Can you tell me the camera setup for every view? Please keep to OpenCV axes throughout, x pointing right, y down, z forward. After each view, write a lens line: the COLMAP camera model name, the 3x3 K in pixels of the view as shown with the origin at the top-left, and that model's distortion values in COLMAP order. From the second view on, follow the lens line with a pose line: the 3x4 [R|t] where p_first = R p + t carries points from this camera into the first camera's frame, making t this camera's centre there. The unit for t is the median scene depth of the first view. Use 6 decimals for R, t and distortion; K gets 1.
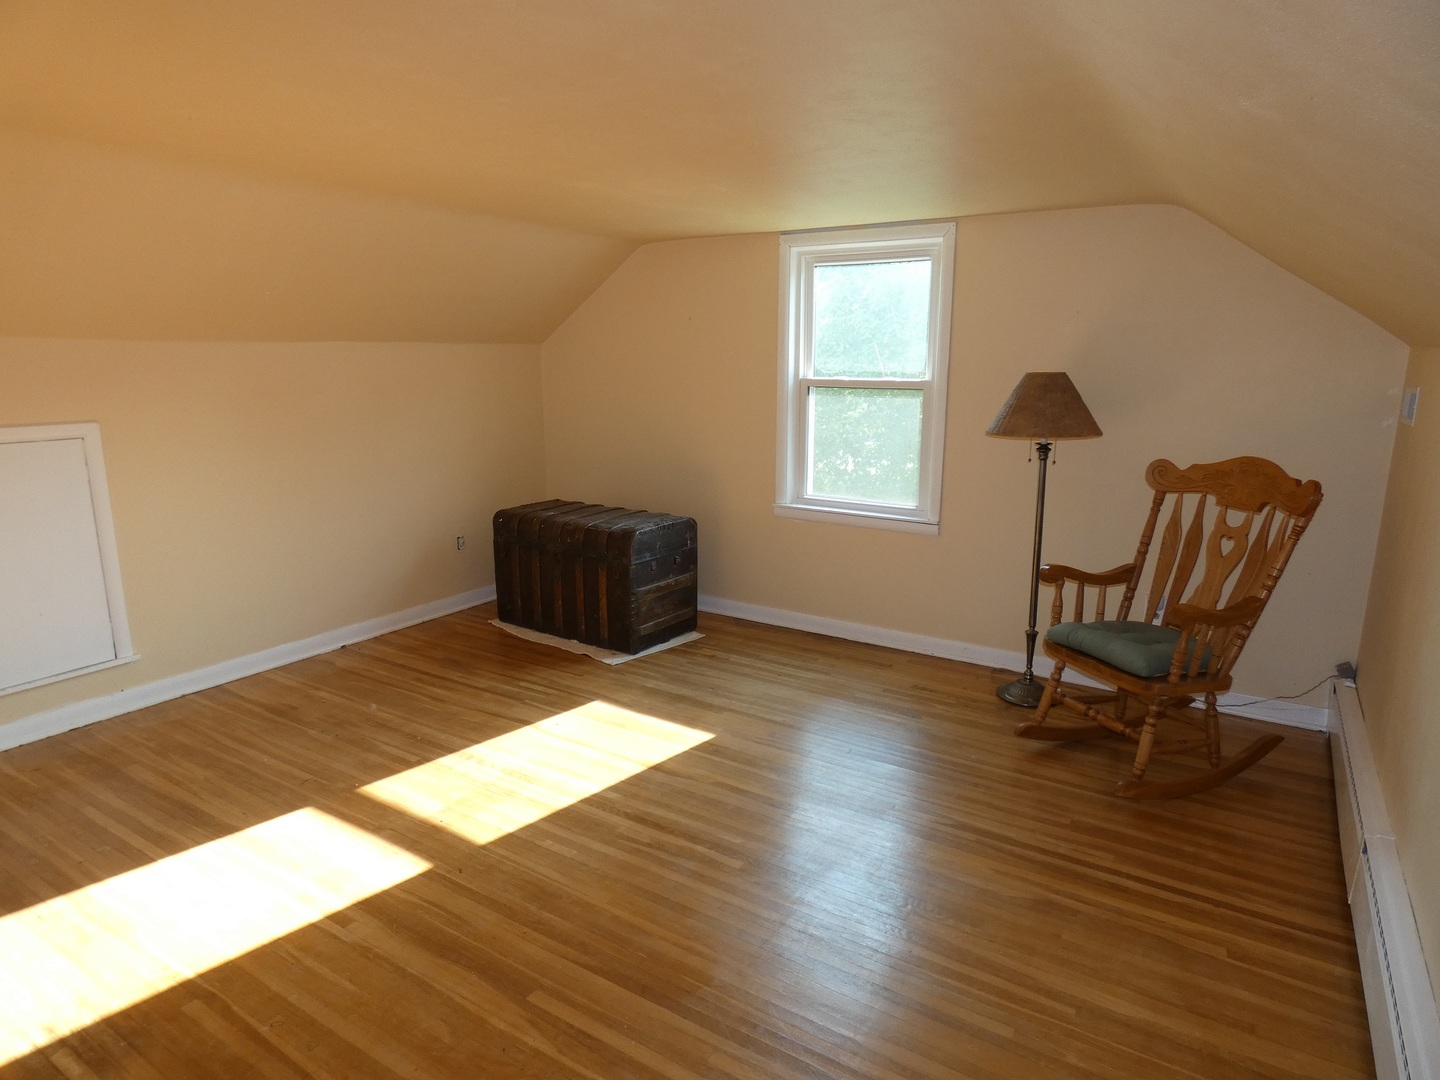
lens RADIAL K [[862.9, 0, 717.3], [0, 862.9, 541.6], [0, 0, 1]] dist [0.016122, -0.003990]
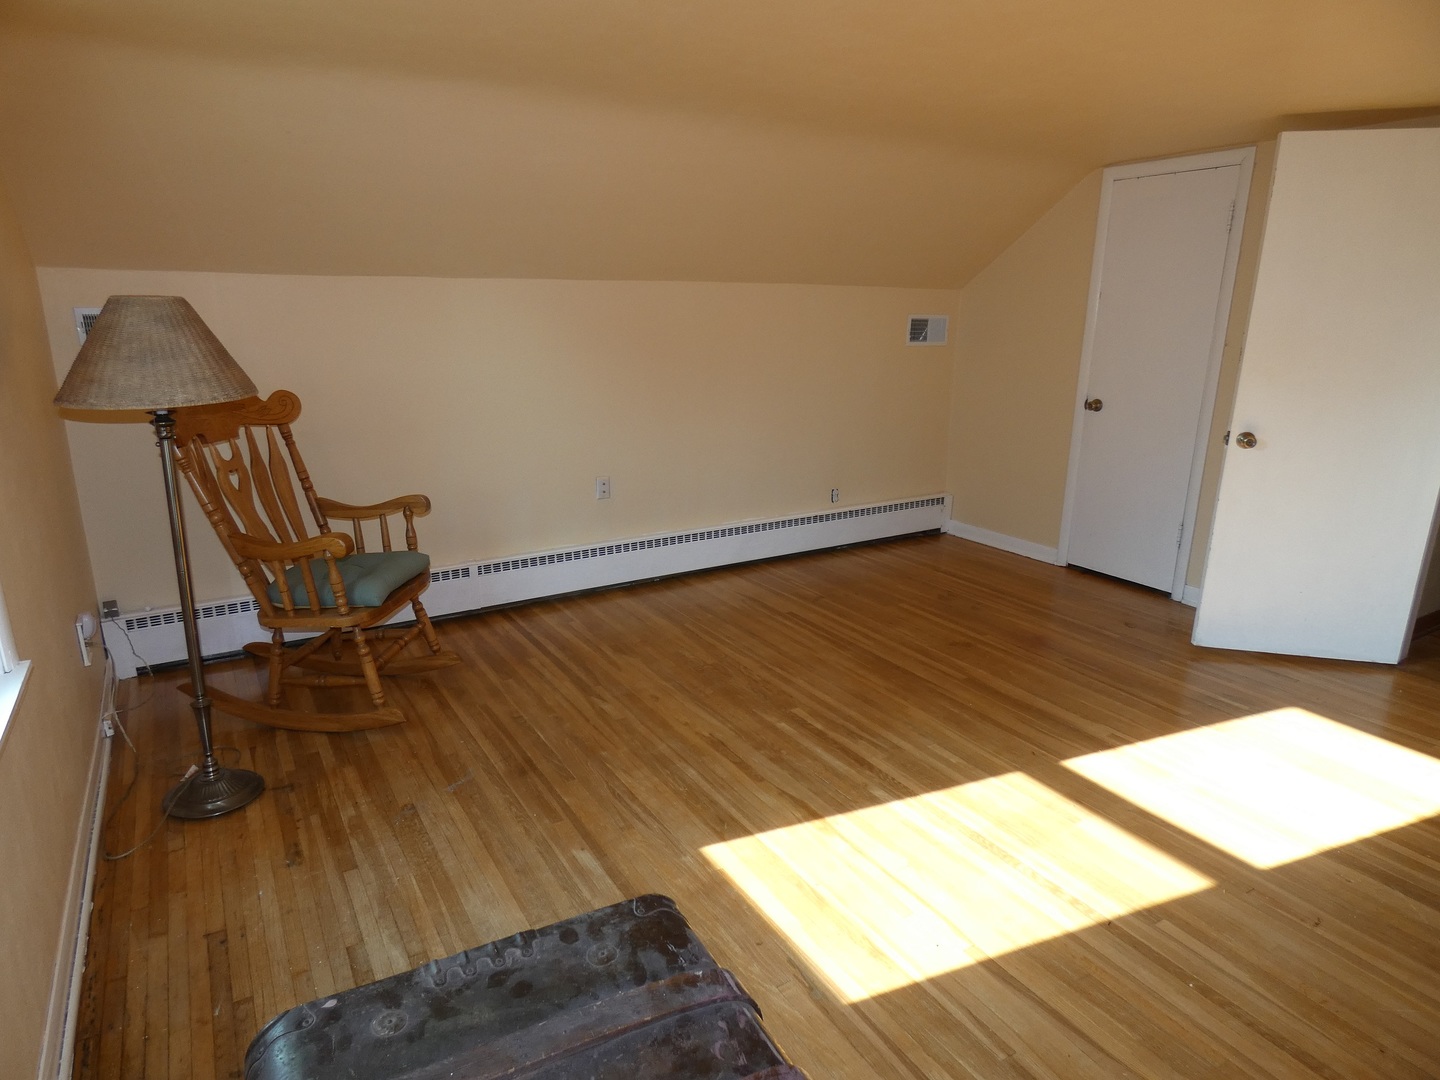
lens RADIAL K [[862.9, 0, 713.0], [0, 862.9, 532.8], [0, 0, 1]] dist [0.016122, -0.003990]
pose [[-0.897005, -0.132019, 0.421844, -0.318930], [0.076340, 0.893745, 0.442033, -0.359483], [-0.435378, 0.428709, -0.791615, 1.728104]]
